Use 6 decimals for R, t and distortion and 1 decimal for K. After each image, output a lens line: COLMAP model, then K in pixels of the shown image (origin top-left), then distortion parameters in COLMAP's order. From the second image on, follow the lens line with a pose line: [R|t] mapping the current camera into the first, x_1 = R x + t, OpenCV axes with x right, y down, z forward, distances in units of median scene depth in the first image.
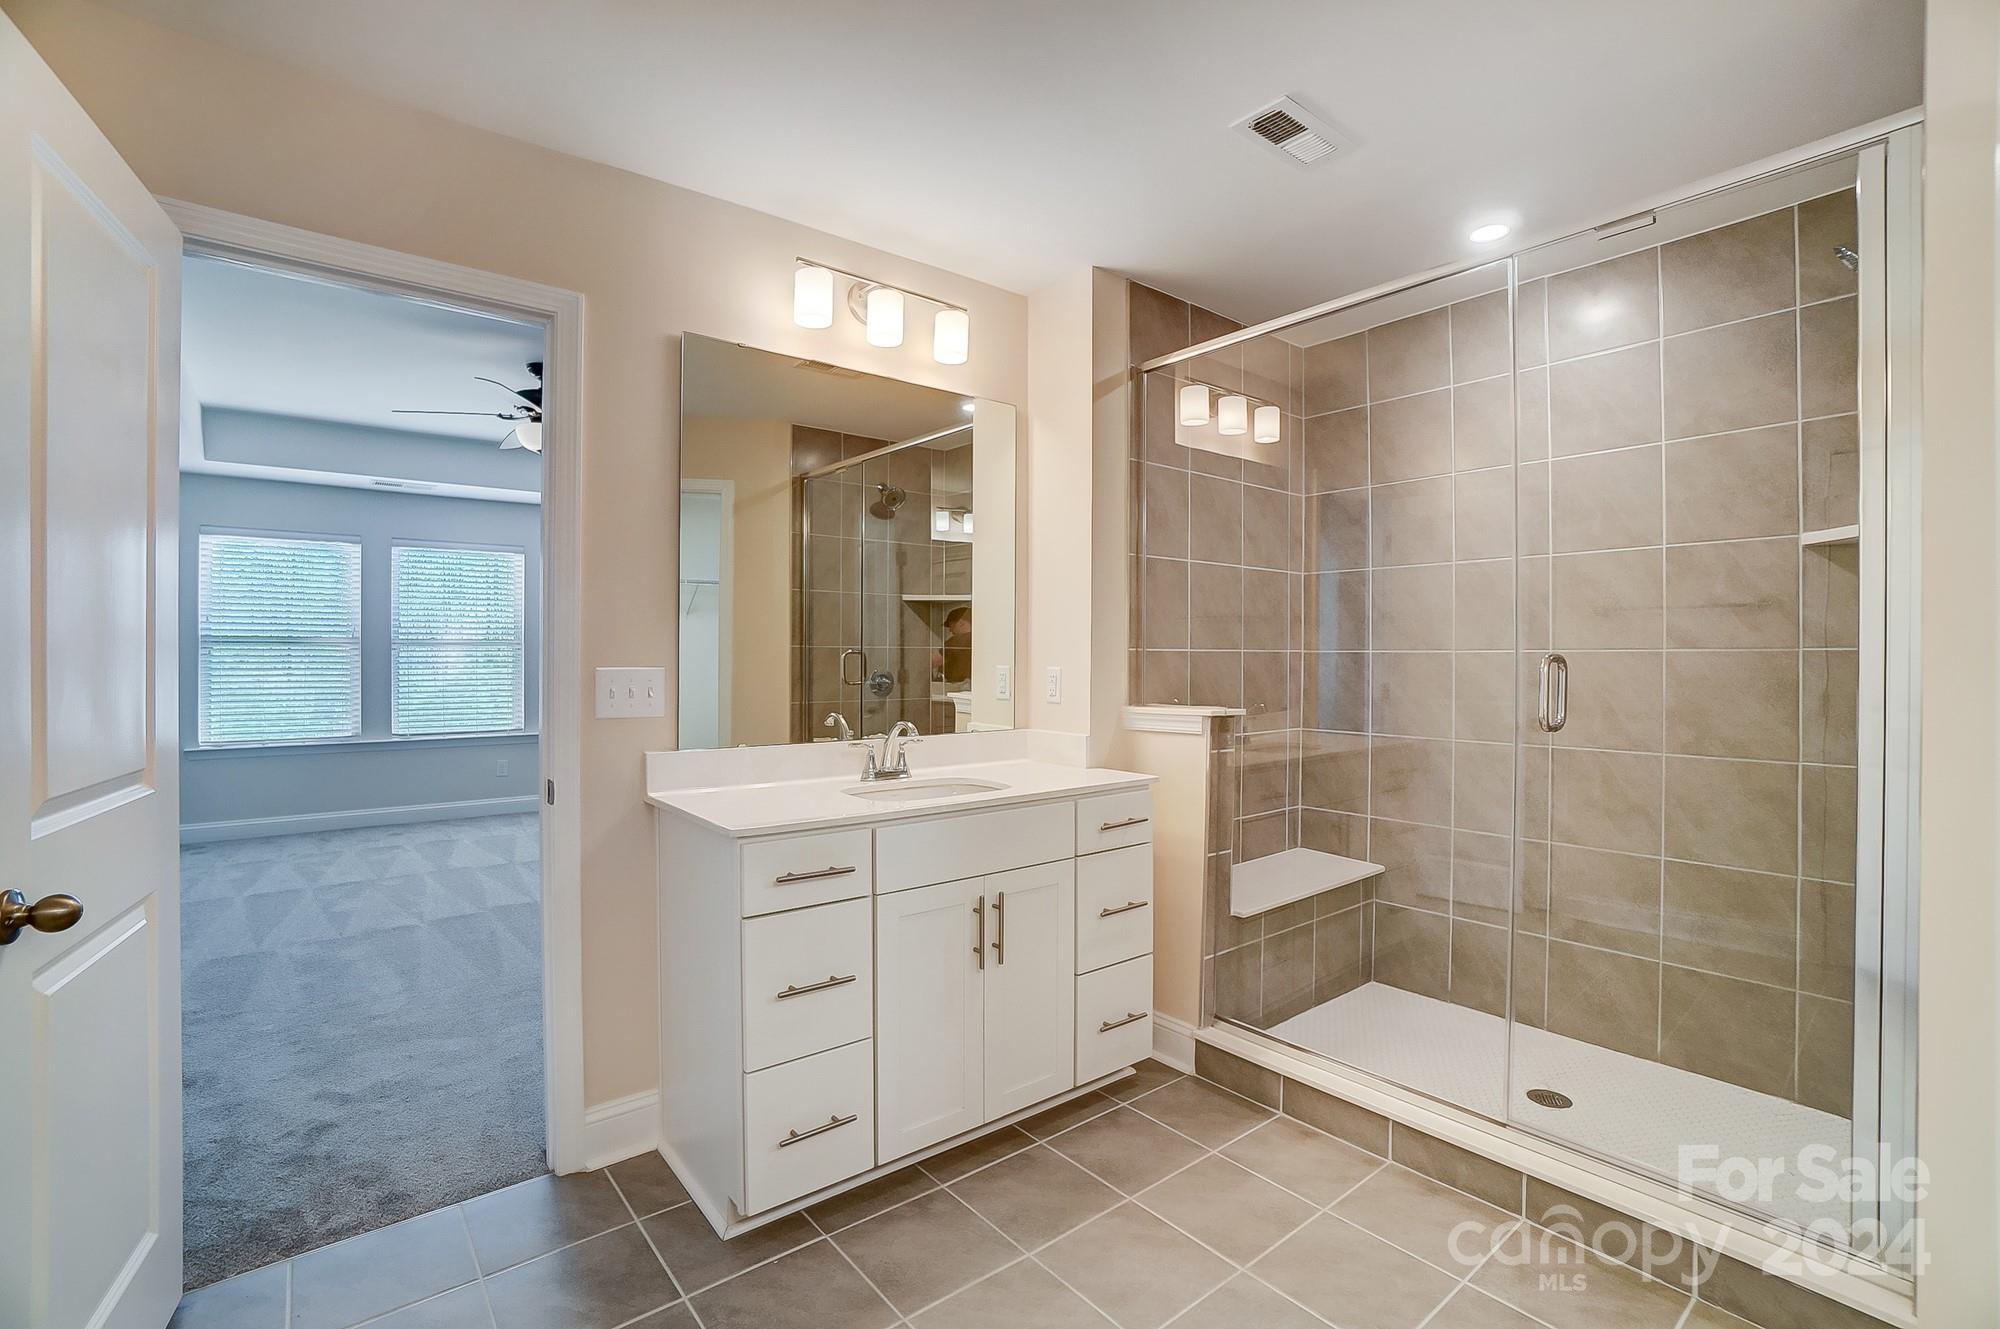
lens RADIAL K [[891.2, 0, 992.4], [0, 891.2, 657.3], [0, 0, 1]] dist [-0.062767, 0.022556]
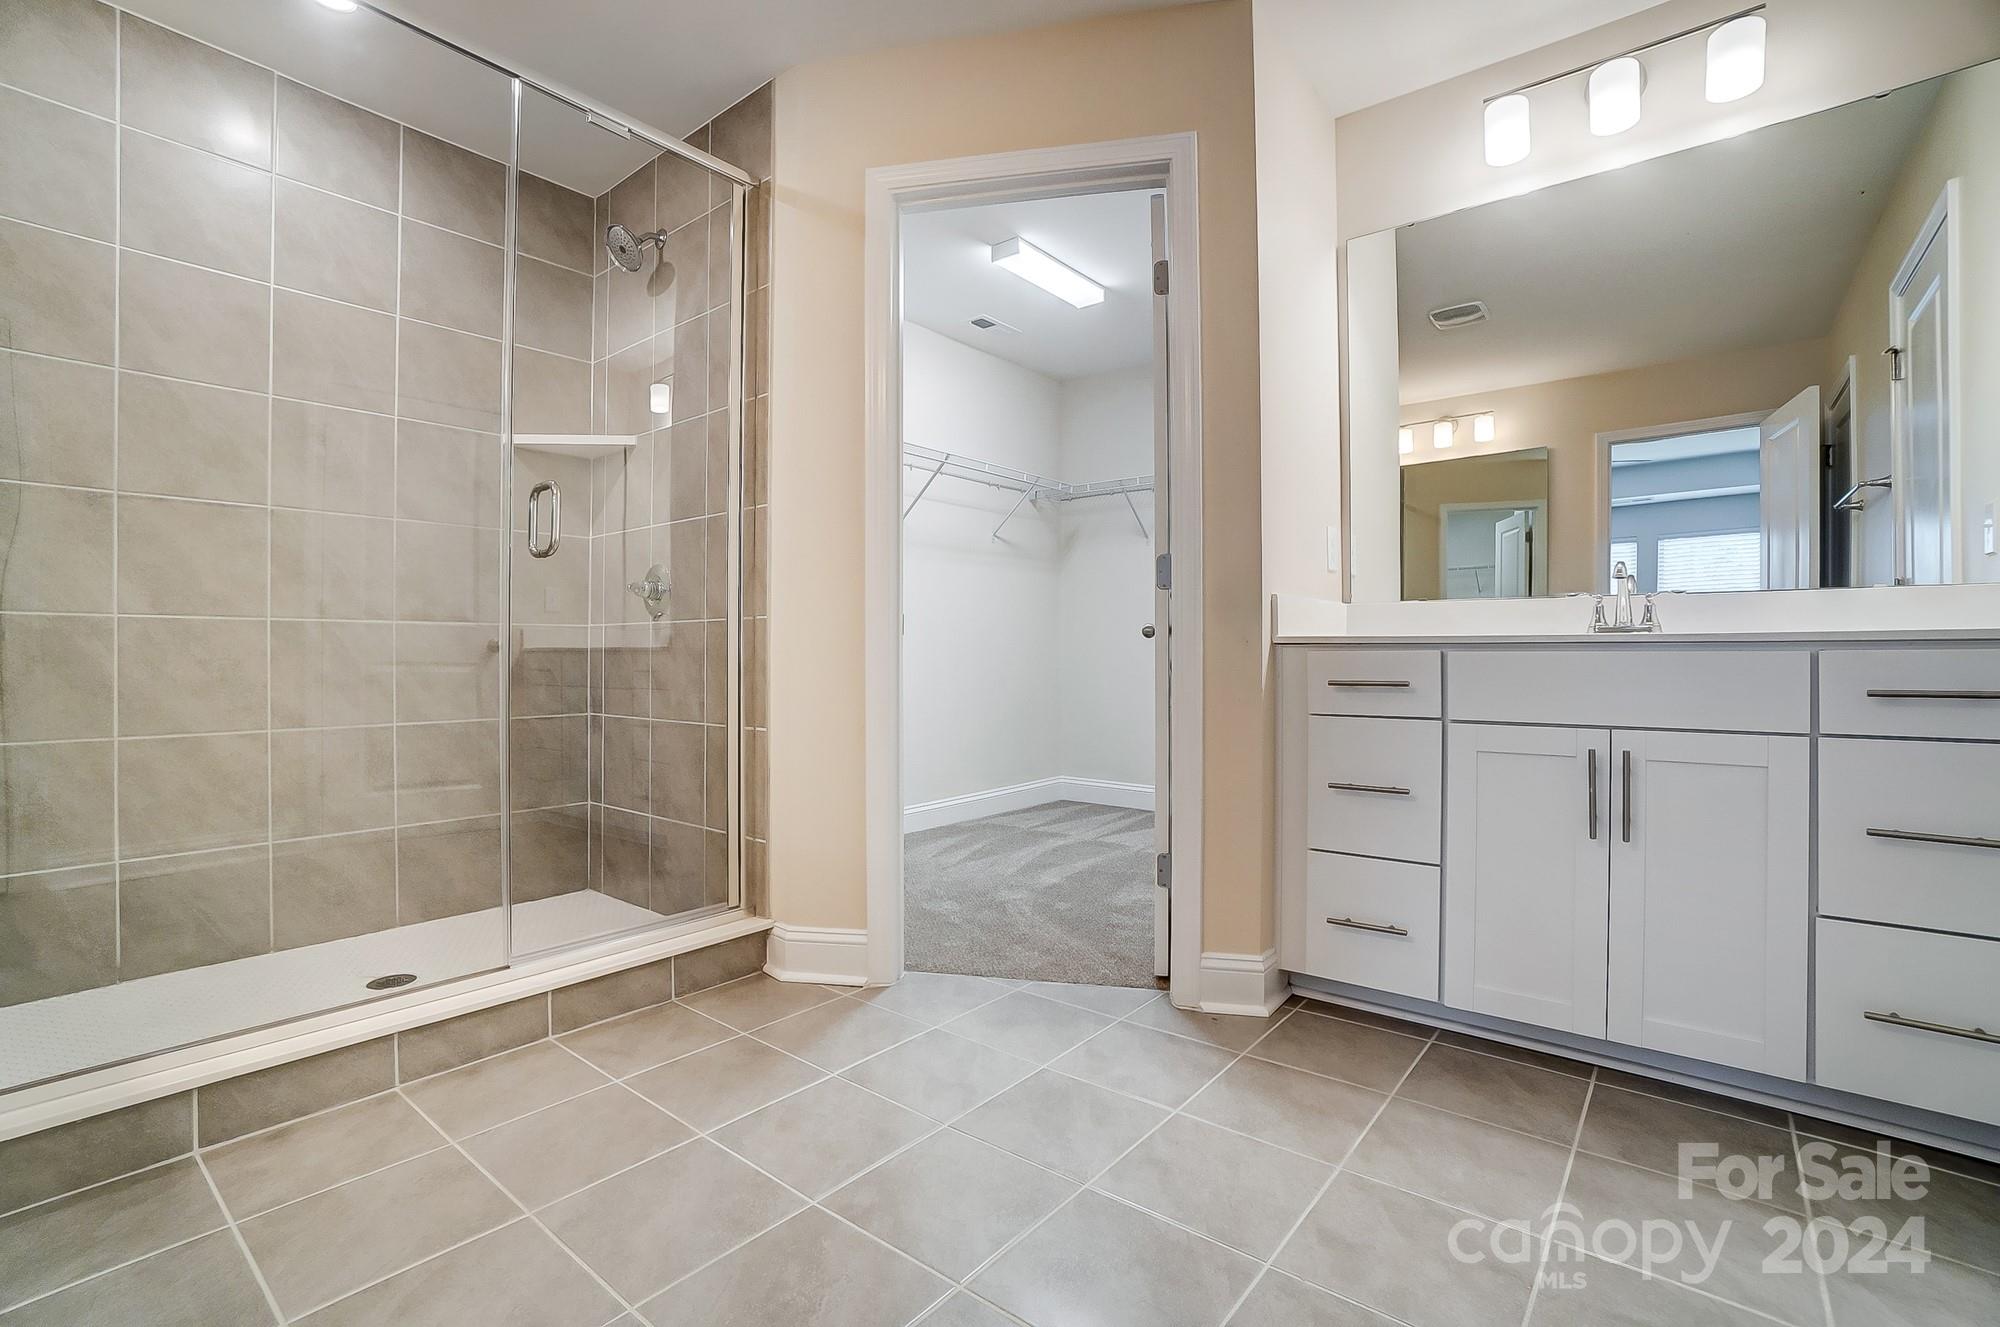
lens RADIAL K [[891.2, 0, 992.4], [0, 891.2, 656.3], [0, 0, 1]] dist [-0.062767, 0.022556]
pose [[-0.217981, 0.006419, 0.975932, -0.387570], [0.007735, 0.999958, -0.004850, 0.172367], [-0.975922, 0.006492, -0.218022, 0.567627]]
